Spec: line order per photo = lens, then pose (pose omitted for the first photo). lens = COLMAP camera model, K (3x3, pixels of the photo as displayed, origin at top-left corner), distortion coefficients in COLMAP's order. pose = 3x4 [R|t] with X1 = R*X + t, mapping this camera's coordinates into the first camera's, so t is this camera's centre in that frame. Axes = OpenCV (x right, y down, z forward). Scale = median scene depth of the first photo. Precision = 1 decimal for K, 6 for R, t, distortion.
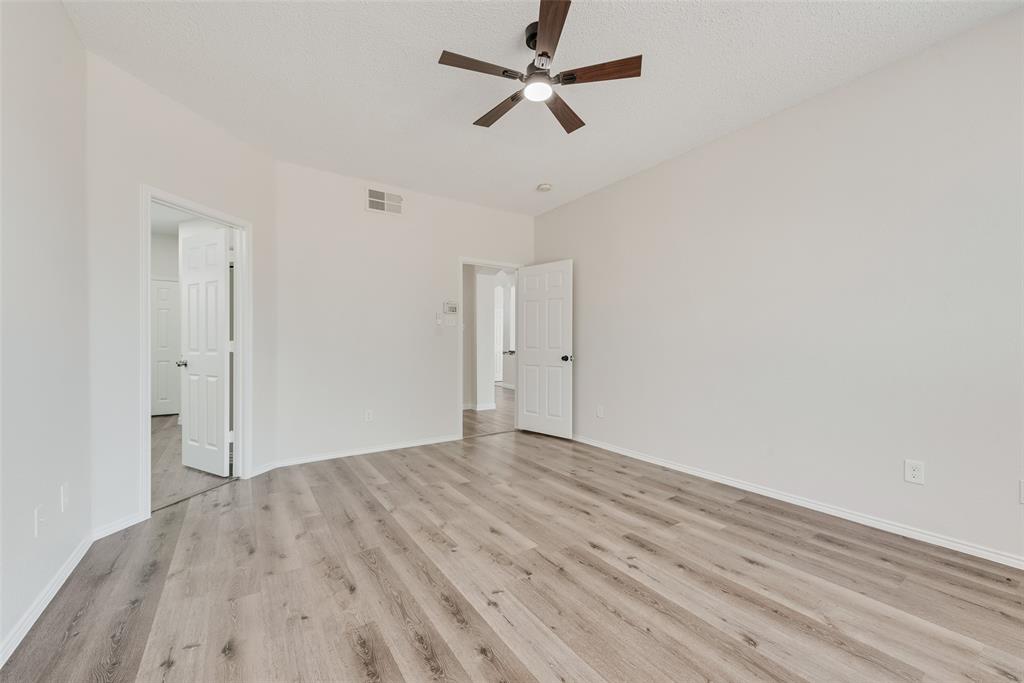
lens RADIAL K [[406.4, 0, 511.8], [0, 406.4, 343.0], [0, 0, 1]] dist [-0.000123, 0.000001]
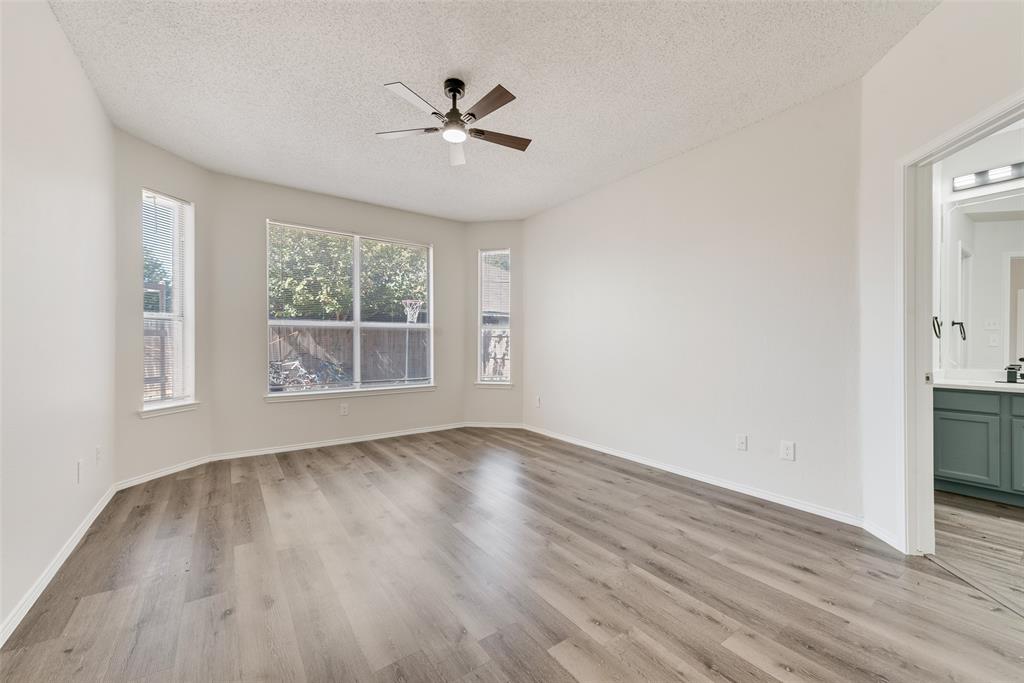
lens RADIAL K [[406.4, 0, 512.2], [0, 406.4, 343.6], [0, 0, 1]] dist [-0.000123, 0.000001]
pose [[-0.999787, 0.000393, -0.020615, -0.071522], [0.000464, 0.999994, -0.003420, 0.001407], [0.020613, -0.003429, -0.999782, 1.957465]]
